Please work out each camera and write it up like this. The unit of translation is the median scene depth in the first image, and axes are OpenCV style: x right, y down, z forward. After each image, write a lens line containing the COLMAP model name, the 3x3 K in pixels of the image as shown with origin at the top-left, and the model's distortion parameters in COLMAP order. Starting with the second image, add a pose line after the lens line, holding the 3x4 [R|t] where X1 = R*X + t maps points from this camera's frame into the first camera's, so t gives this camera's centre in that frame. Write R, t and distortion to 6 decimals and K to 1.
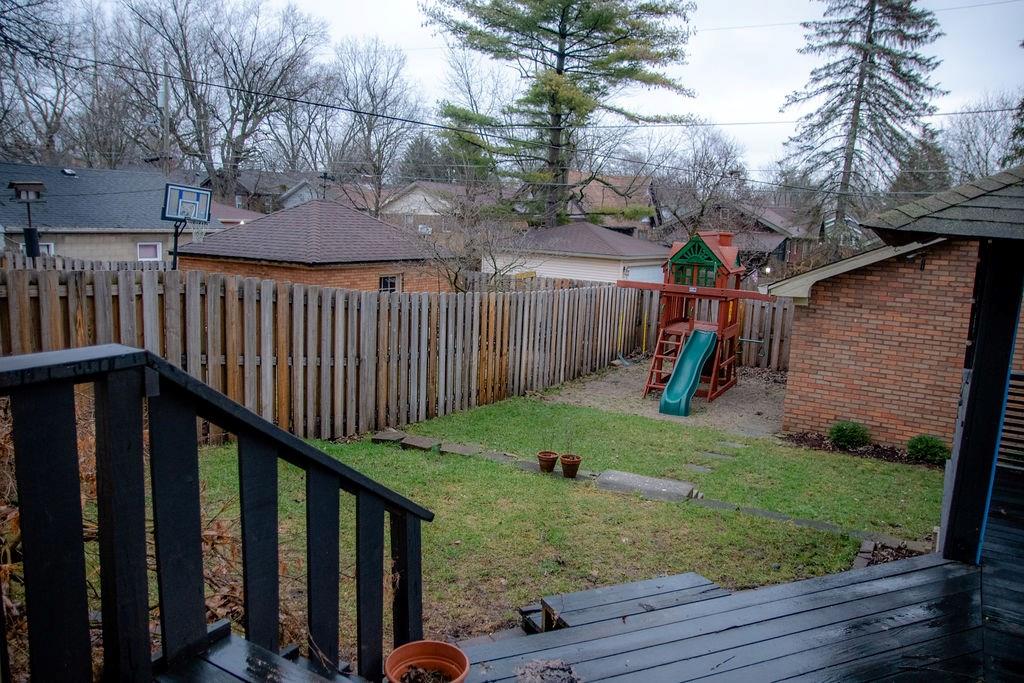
lens RADIAL K [[761.5, 0, 512.0], [0, 761.5, 341.5], [0, 0, 1]] dist [-0.101814, 0.058695]
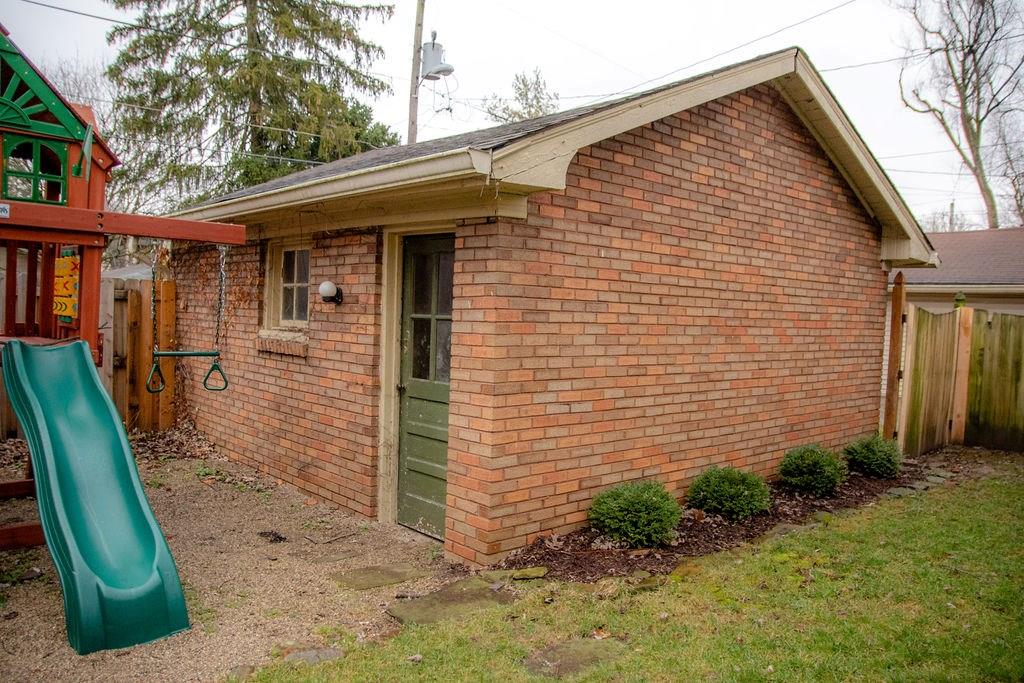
lens RADIAL K [[761.5, 0, 512.0], [0, 761.5, 341.5], [0, 0, 1]] dist [-0.101814, 0.058695]
pose [[0.315491, -0.067134, 0.946551, 0.016060], [0.136694, 0.990306, 0.024677, 0.004733], [-0.939032, 0.121602, 0.321609, 0.914887]]
